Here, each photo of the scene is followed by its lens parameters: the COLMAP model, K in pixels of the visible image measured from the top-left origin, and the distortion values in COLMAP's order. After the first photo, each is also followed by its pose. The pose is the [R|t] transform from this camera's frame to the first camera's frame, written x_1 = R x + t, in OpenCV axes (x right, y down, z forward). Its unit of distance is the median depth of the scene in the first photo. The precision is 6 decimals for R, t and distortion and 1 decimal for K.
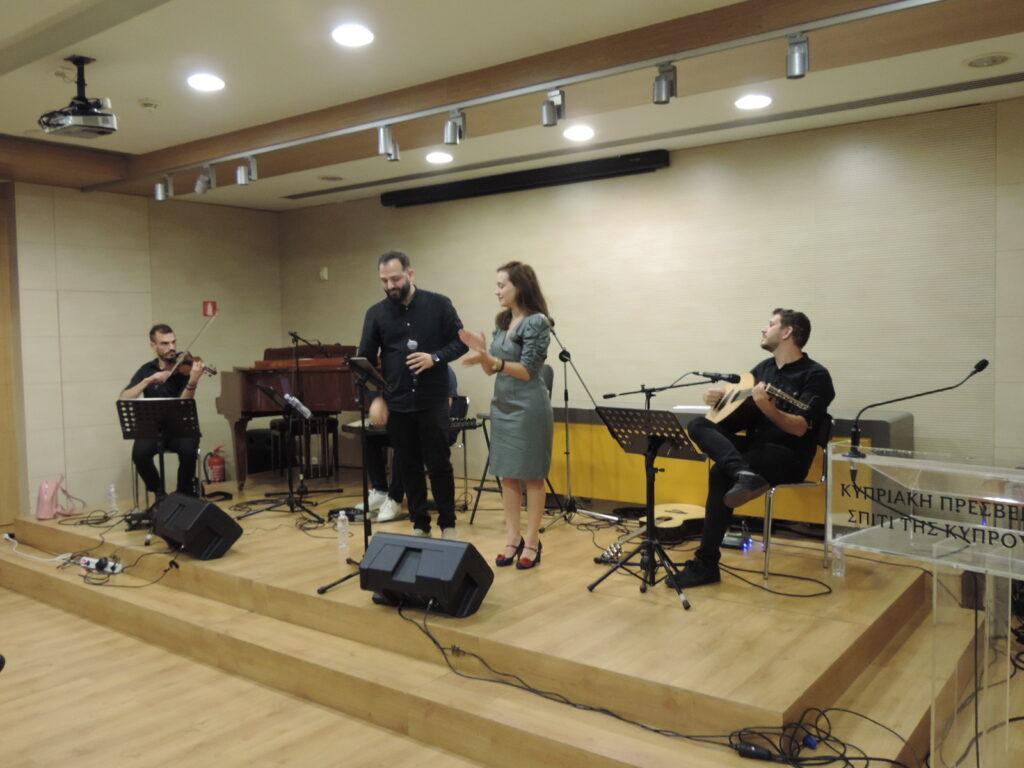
lens RADIAL K [[881.3, 0, 512.0], [0, 881.3, 384.0], [0, 0, 1]] dist [-0.030188, -0.001322]
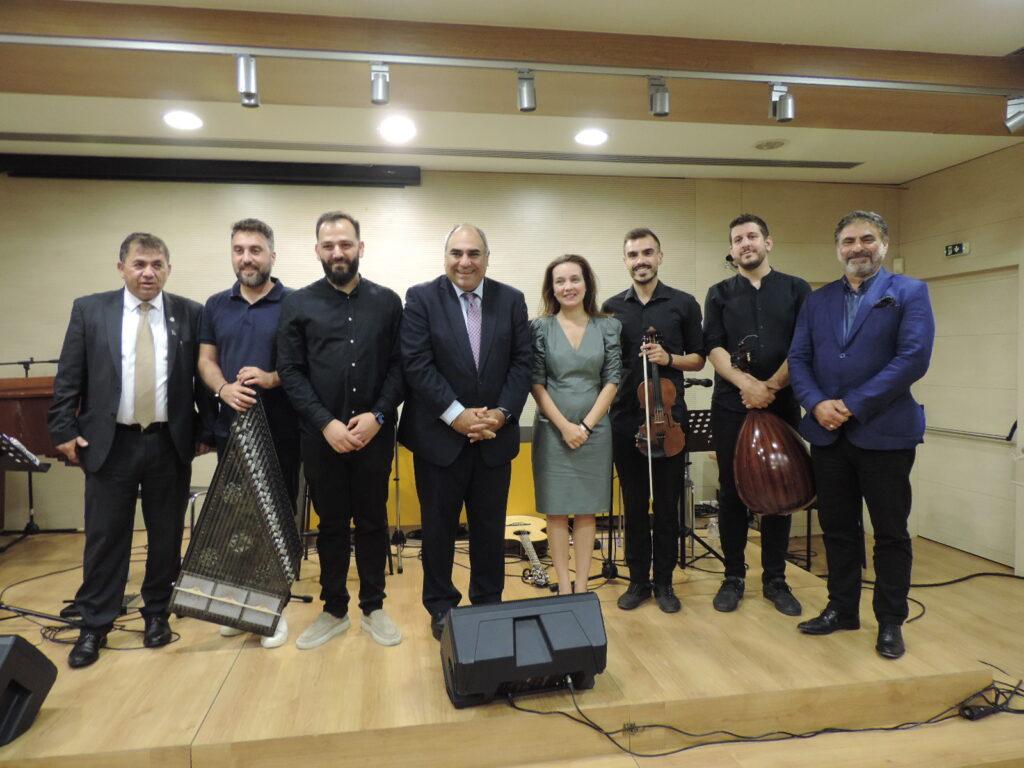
lens RADIAL K [[805.6, 0, 512.0], [0, 805.6, 384.0], [0, 0, 1]] dist [-0.012597, -0.008658]
pose [[0.672103, -0.002334, 0.740454, -0.553545], [0.044945, 0.998280, -0.037649, 0.010763], [-0.739093, 0.058583, 0.671052, 0.467198]]
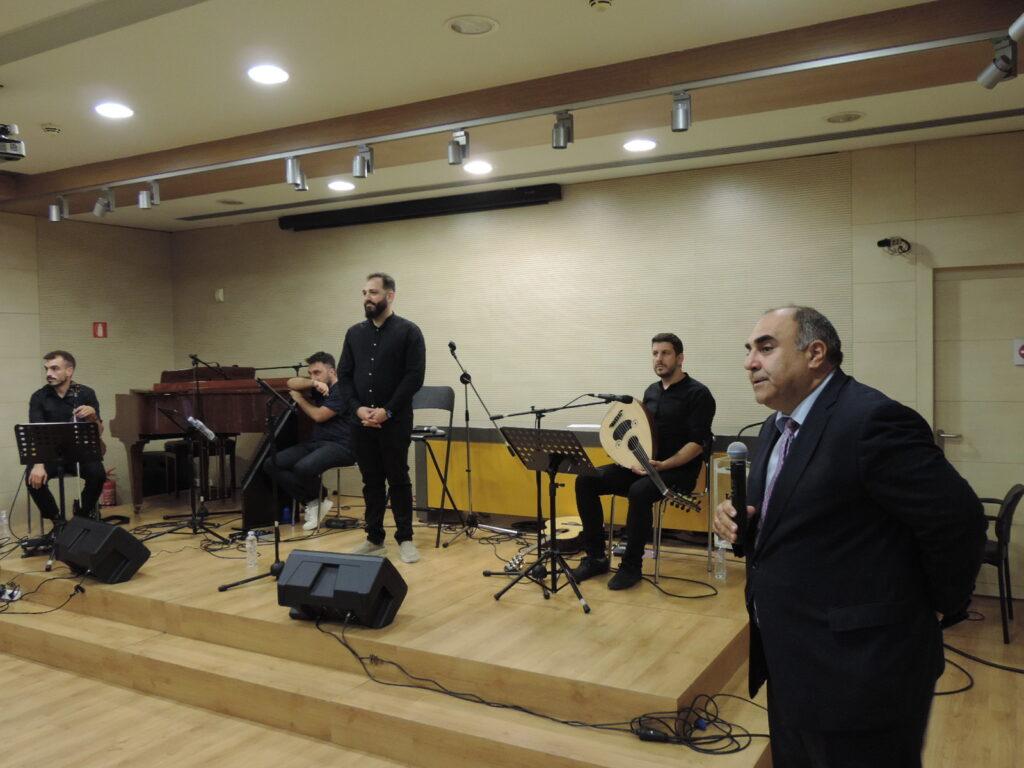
lens RADIAL K [[881.3, 0, 512.0], [0, 881.3, 384.0], [0, 0, 1]] dist [-0.030188, -0.001322]
pose [[0.991366, -0.004767, 0.131039, -0.029662], [0.007332, 0.999791, -0.019096, -0.005672], [-0.130921, 0.019892, 0.991193, -0.062145]]
